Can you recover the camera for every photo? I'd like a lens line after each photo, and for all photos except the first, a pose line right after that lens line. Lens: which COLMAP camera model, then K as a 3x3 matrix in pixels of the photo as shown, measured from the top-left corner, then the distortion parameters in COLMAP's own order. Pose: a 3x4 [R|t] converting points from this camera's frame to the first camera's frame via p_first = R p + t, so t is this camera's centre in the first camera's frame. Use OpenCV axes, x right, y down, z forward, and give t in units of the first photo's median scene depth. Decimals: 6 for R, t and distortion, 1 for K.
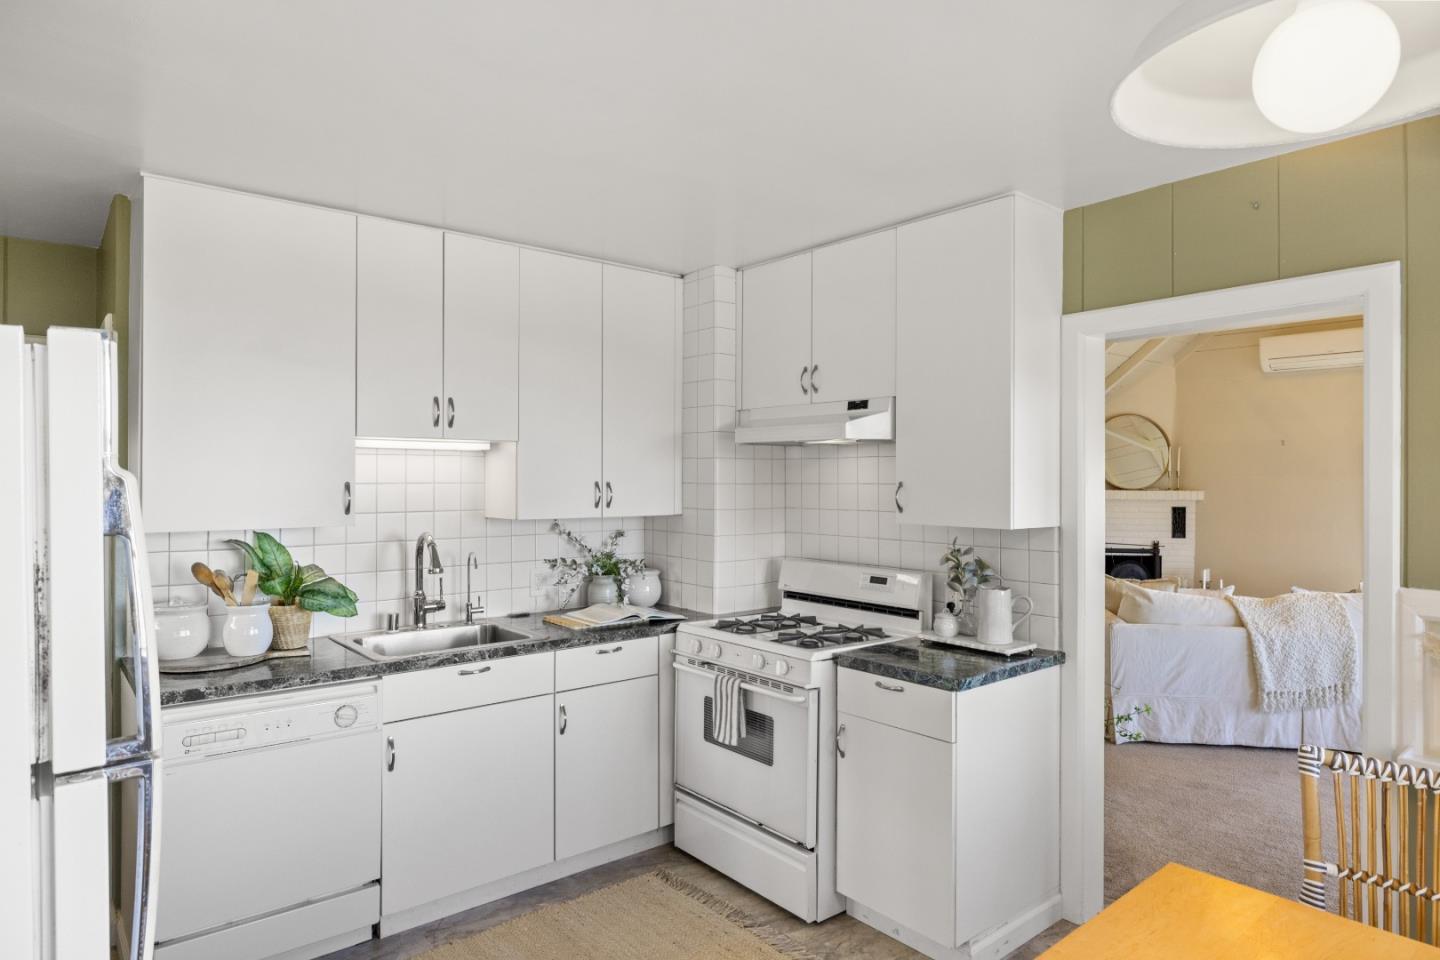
lens RADIAL K [[842.7, 0, 719.6], [0, 842.7, 482.7], [0, 0, 1]] dist [0.002046, 0.003792]
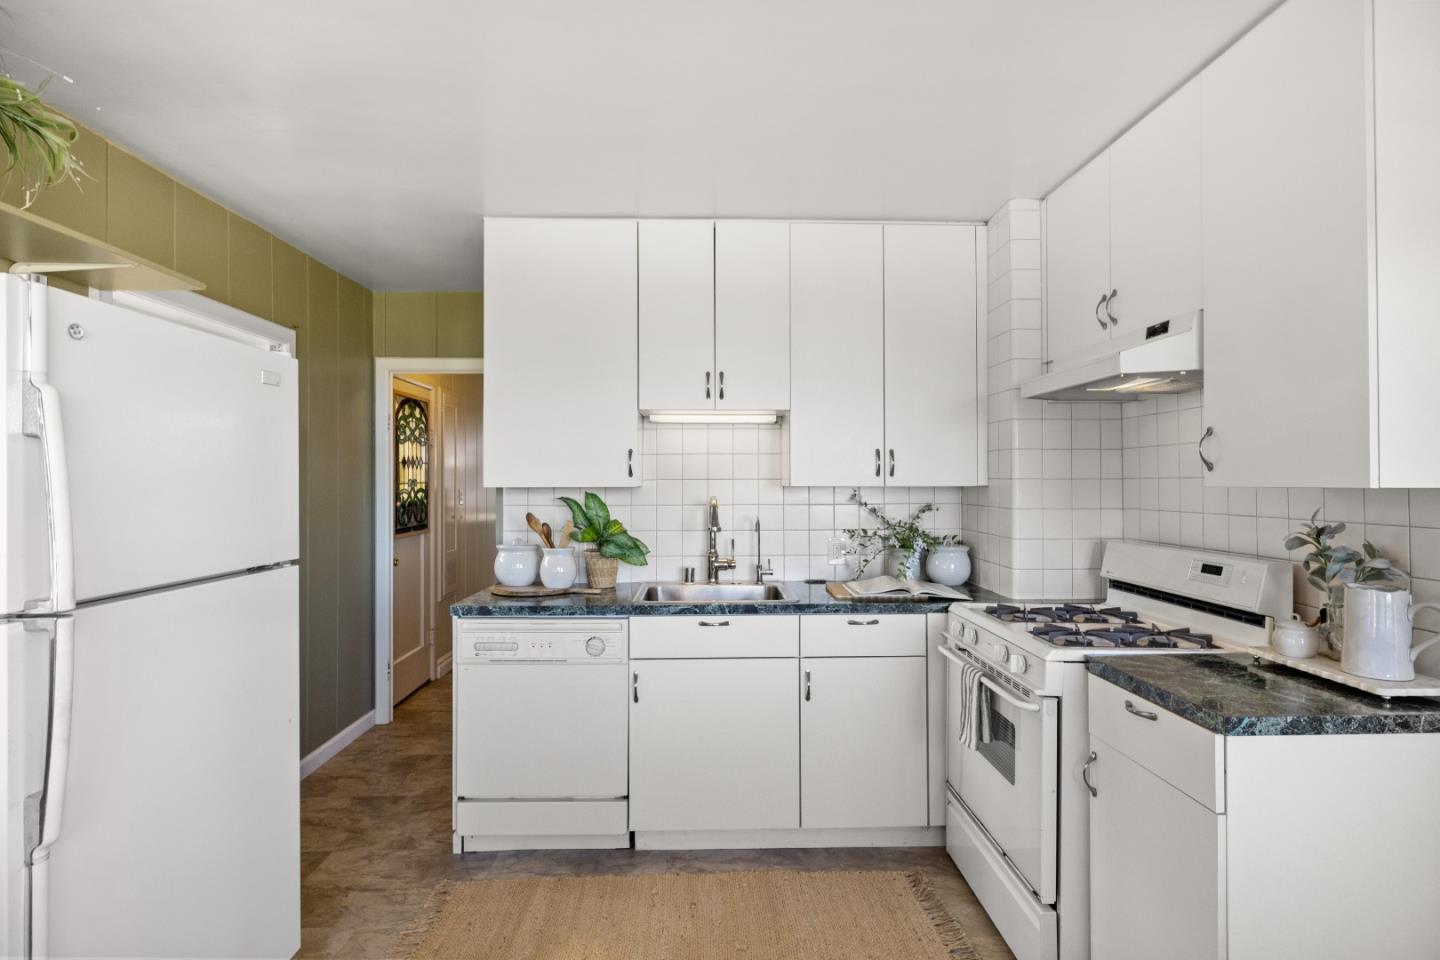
lens RADIAL K [[728.7, 0, 721.8], [0, 728.7, 475.5], [0, 0, 1]] dist [-0.001677, -0.000952]
pose [[0.790474, -0.008544, -0.612437, 0.258765], [0.000002, 0.999903, -0.013947, 0.046658], [0.612496, 0.011024, 0.790397, 0.261768]]
